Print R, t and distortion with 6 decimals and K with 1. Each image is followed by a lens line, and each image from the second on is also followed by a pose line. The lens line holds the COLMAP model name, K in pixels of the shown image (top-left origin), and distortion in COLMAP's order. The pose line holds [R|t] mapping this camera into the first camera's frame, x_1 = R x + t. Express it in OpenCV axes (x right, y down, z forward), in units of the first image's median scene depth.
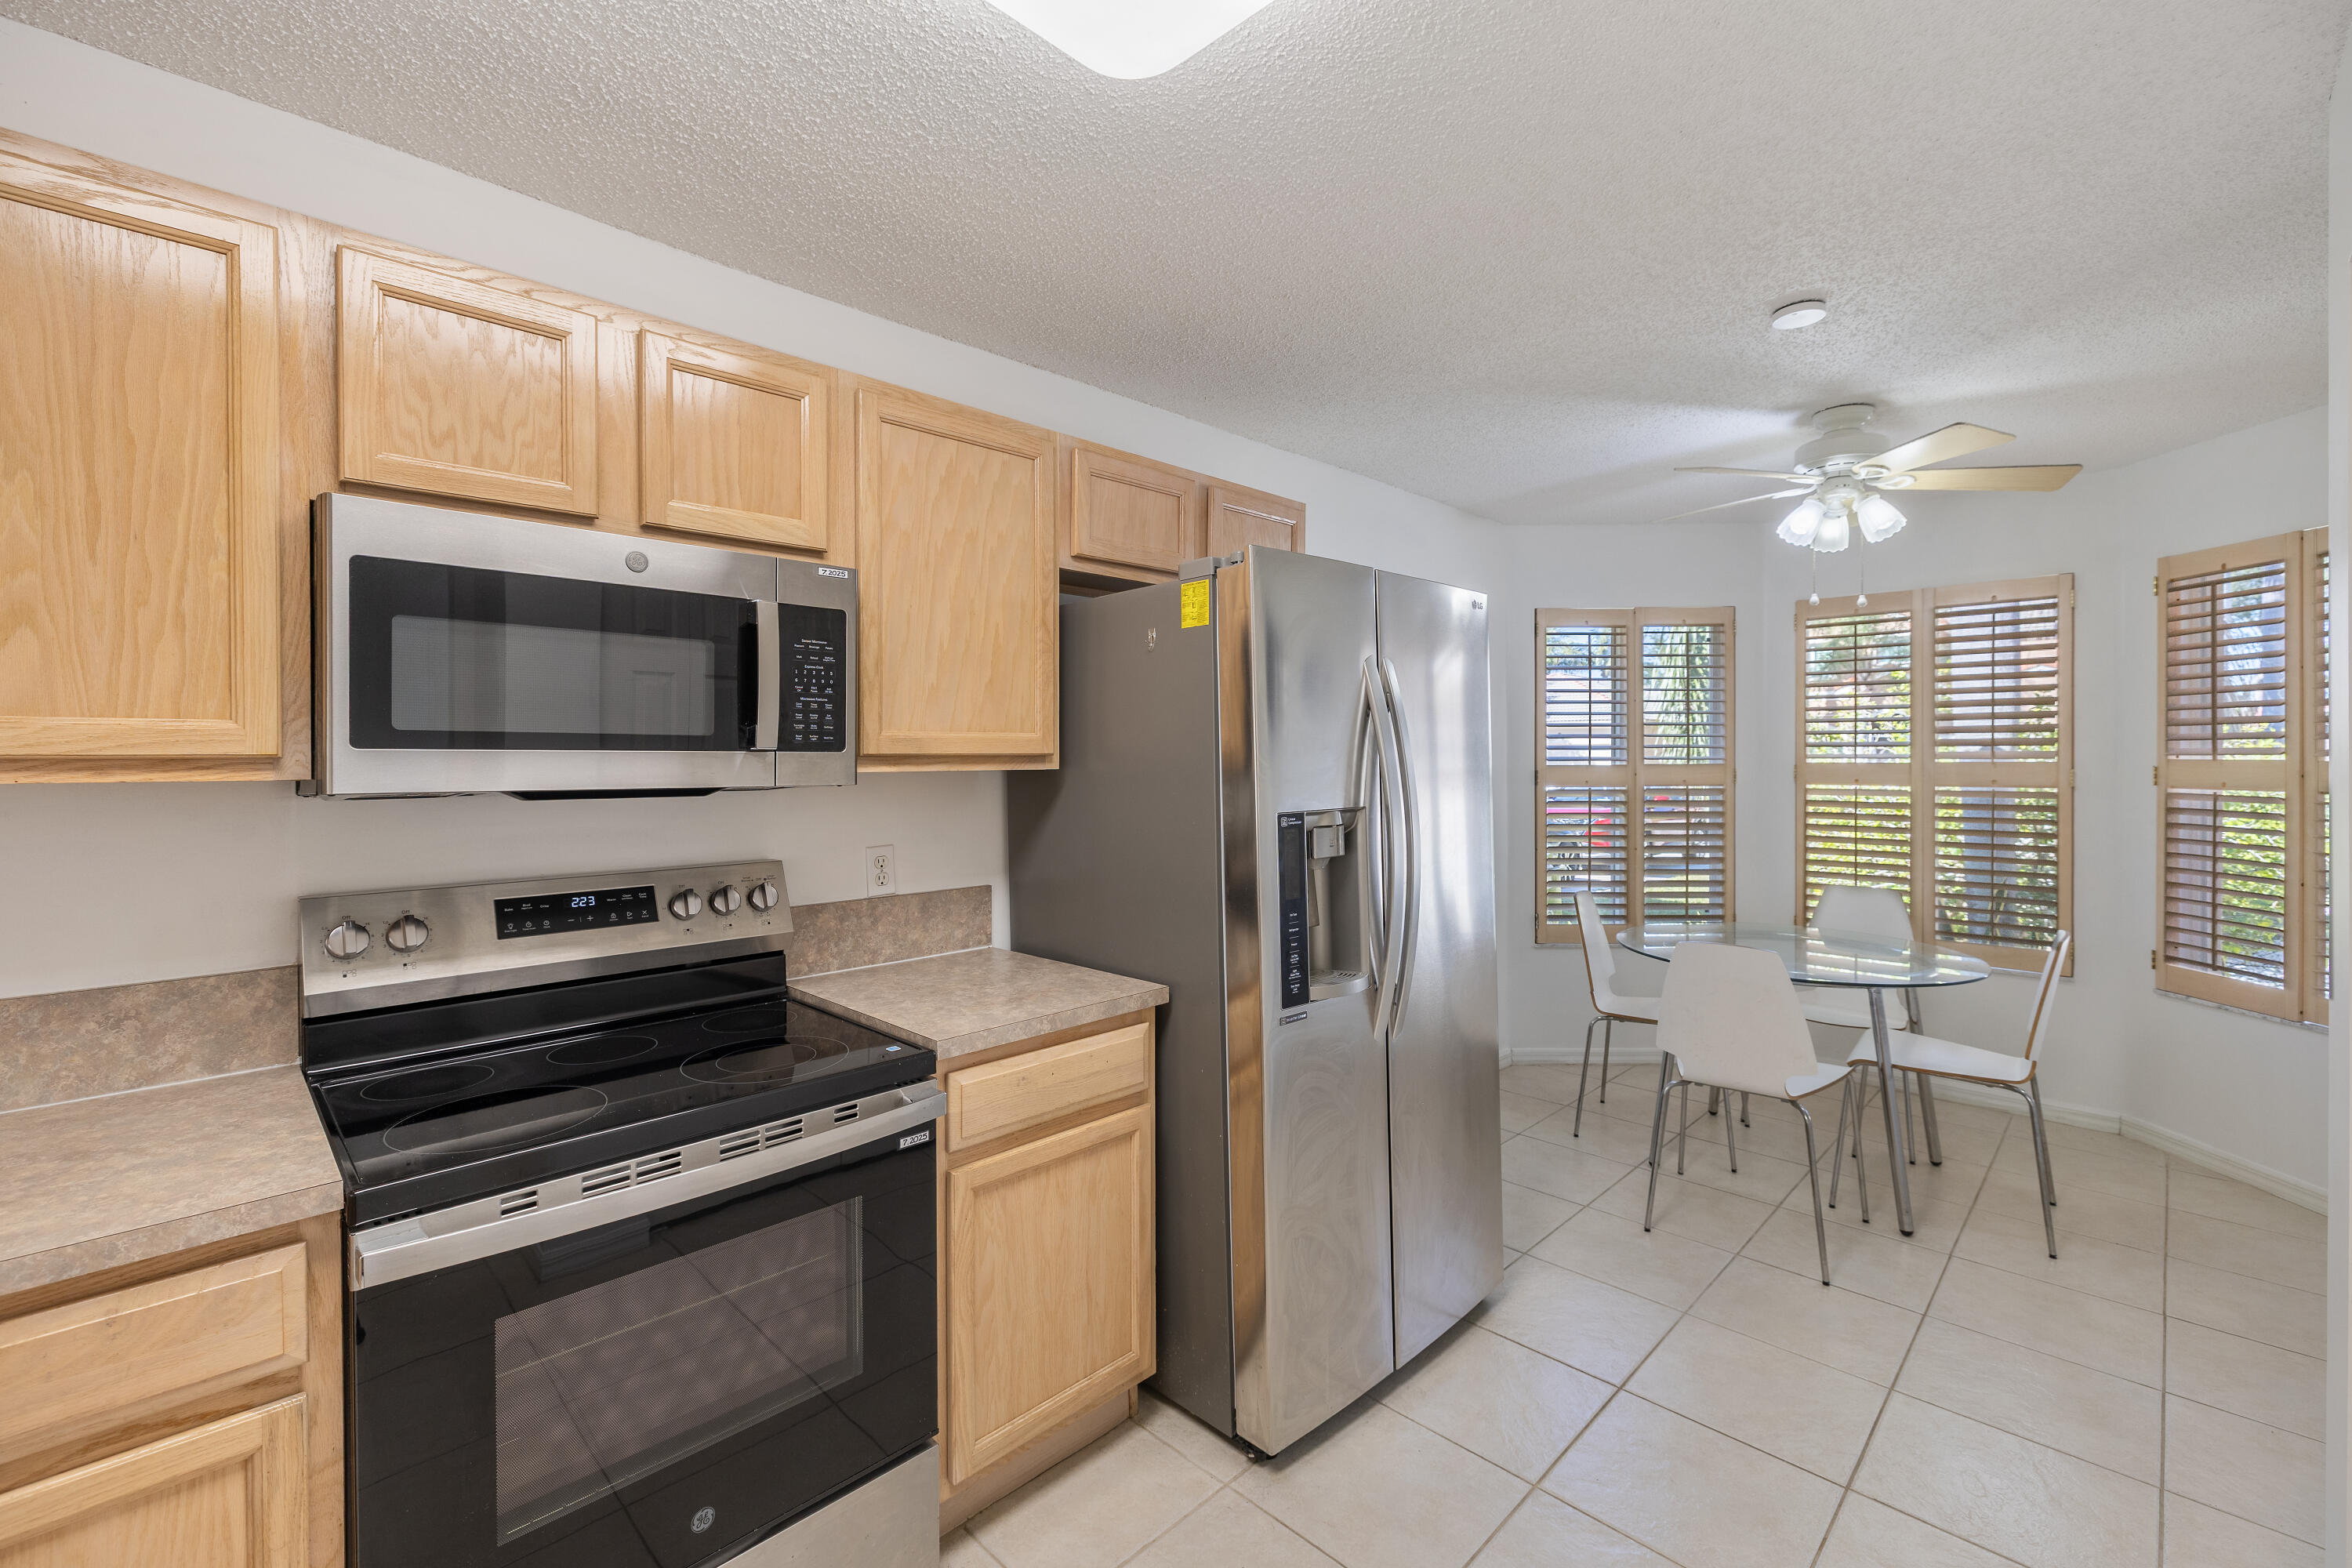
lens RADIAL K [[984.9, 0, 1150.9], [0, 984.9, 761.8], [0, 0, 1]] dist [-0.000801, -0.000338]
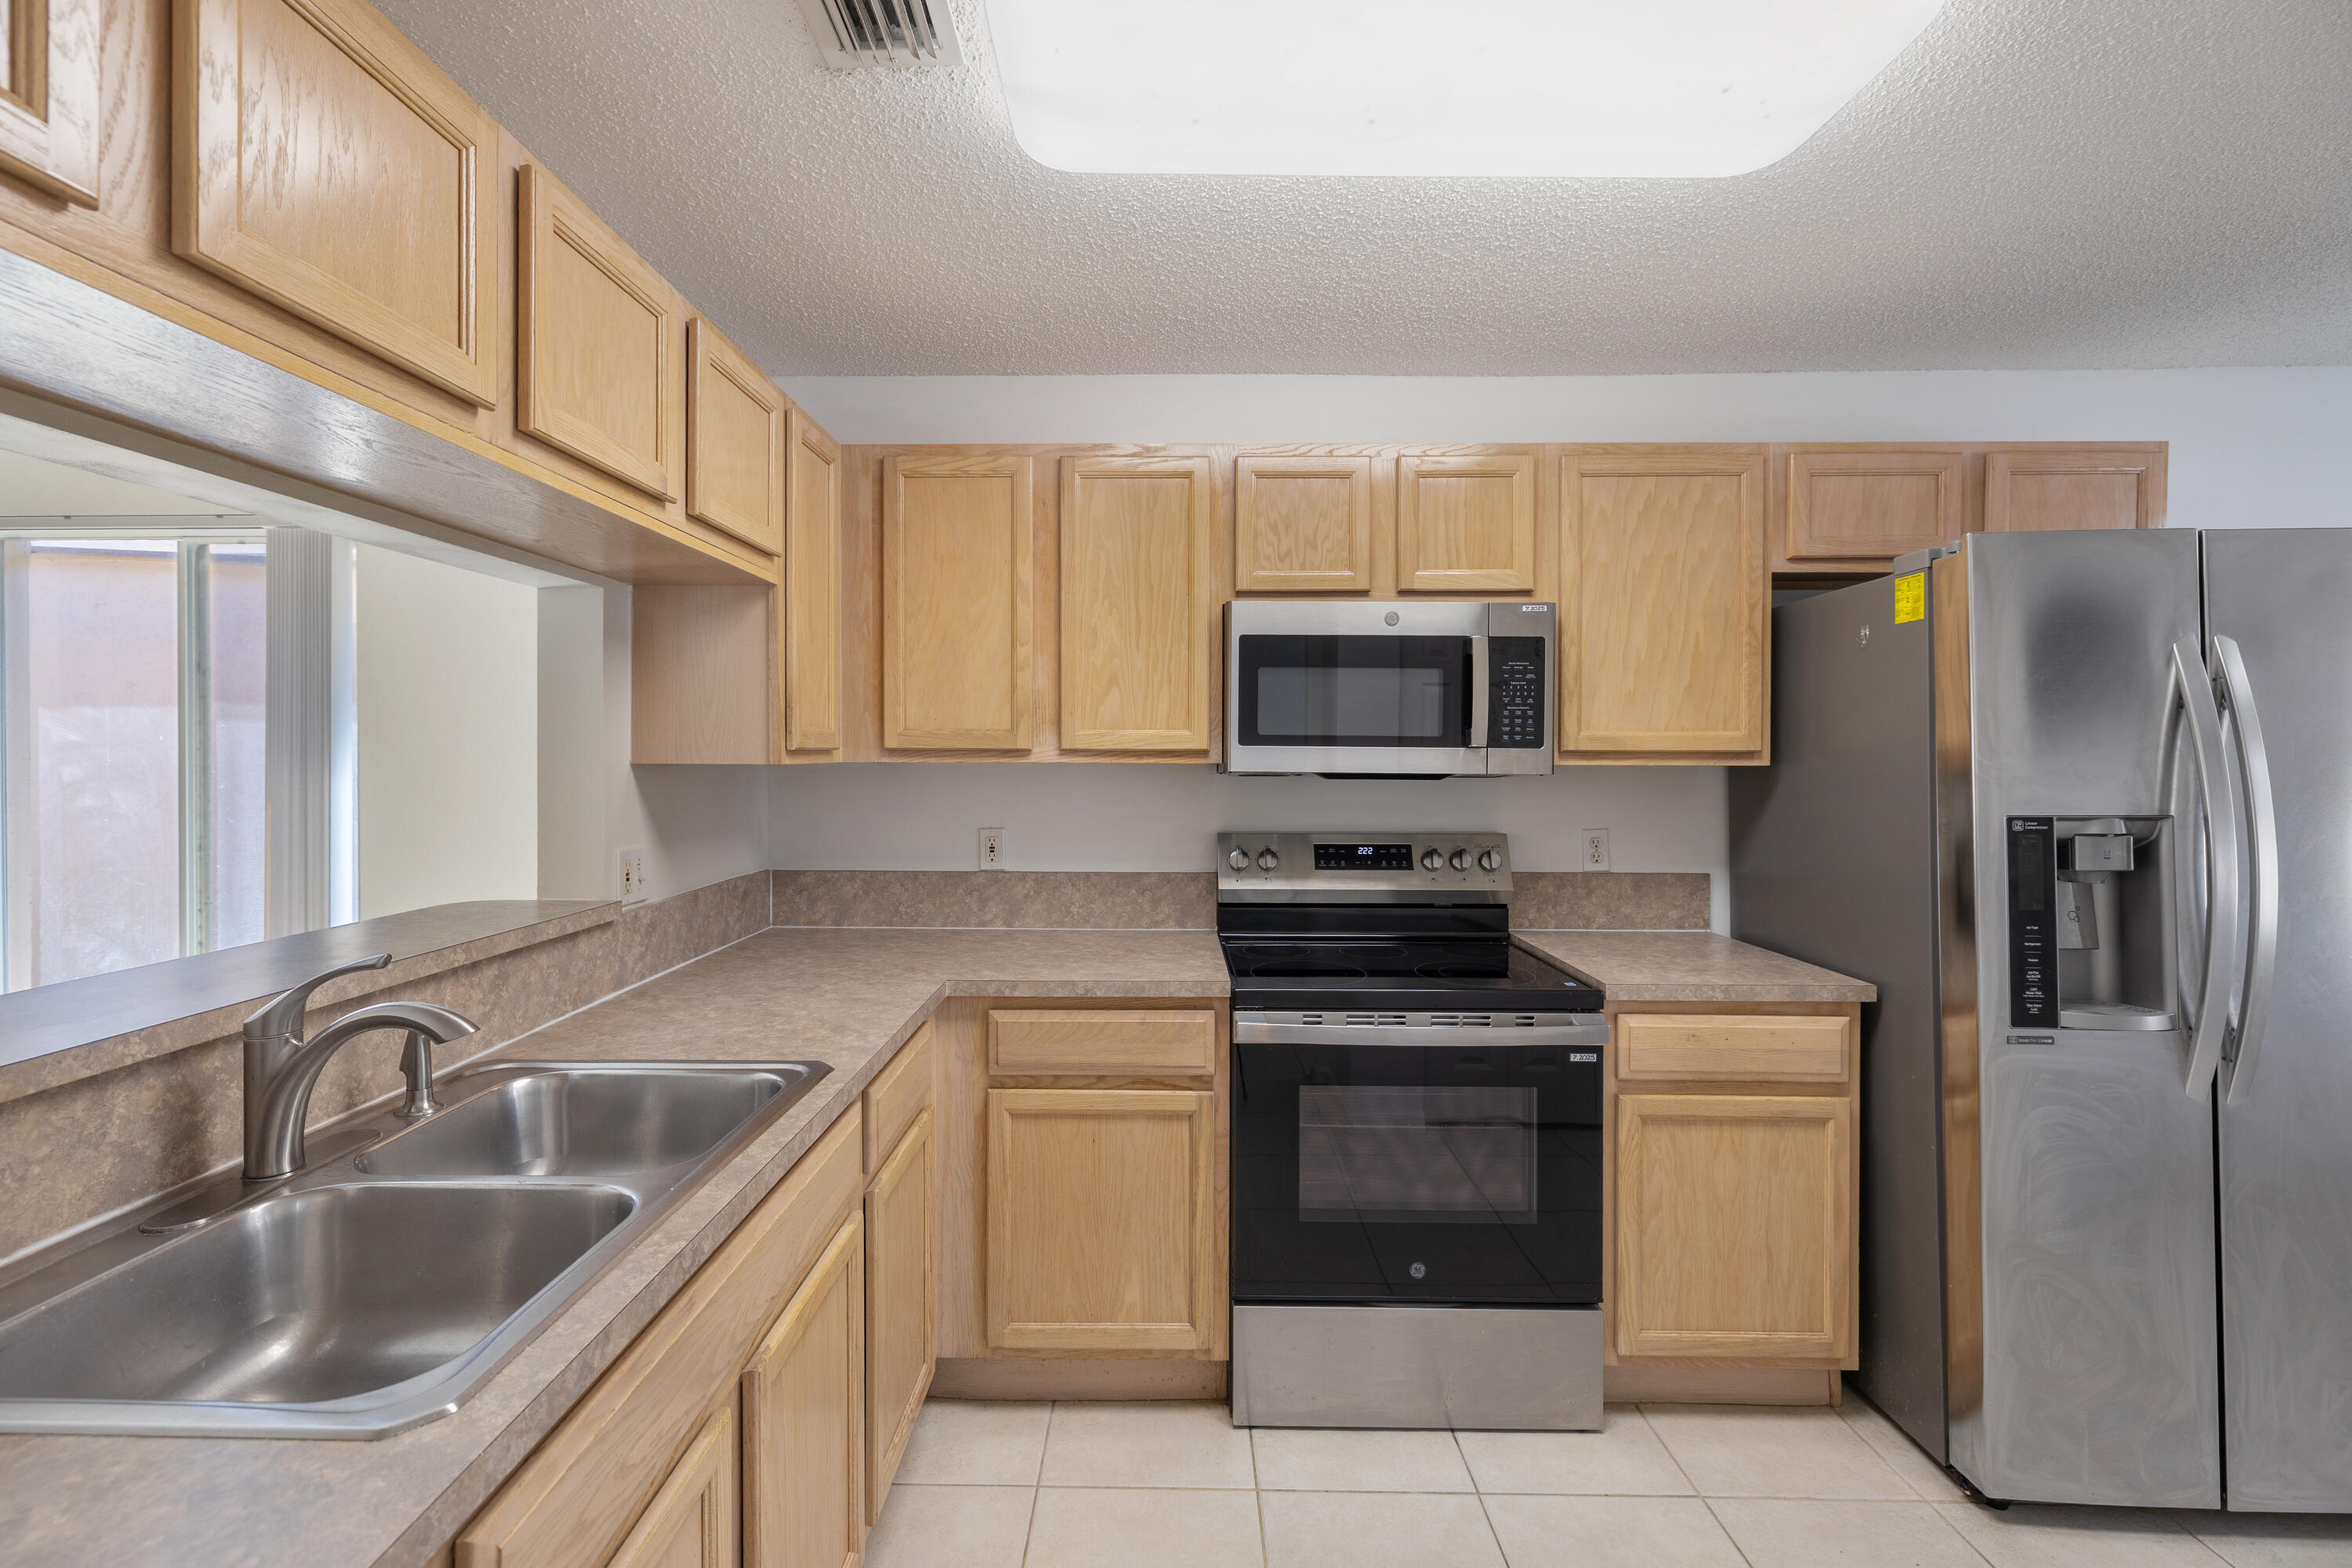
lens RADIAL K [[984.9, 0, 1167.1], [0, 984.9, 776.4], [0, 0, 1]] dist [-0.000801, -0.000338]
pose [[0.712030, 0.022721, -0.701782, 0.279810], [-0.008799, 0.999687, 0.023438, 0.000429], [0.702094, -0.010514, 0.712007, -0.288055]]
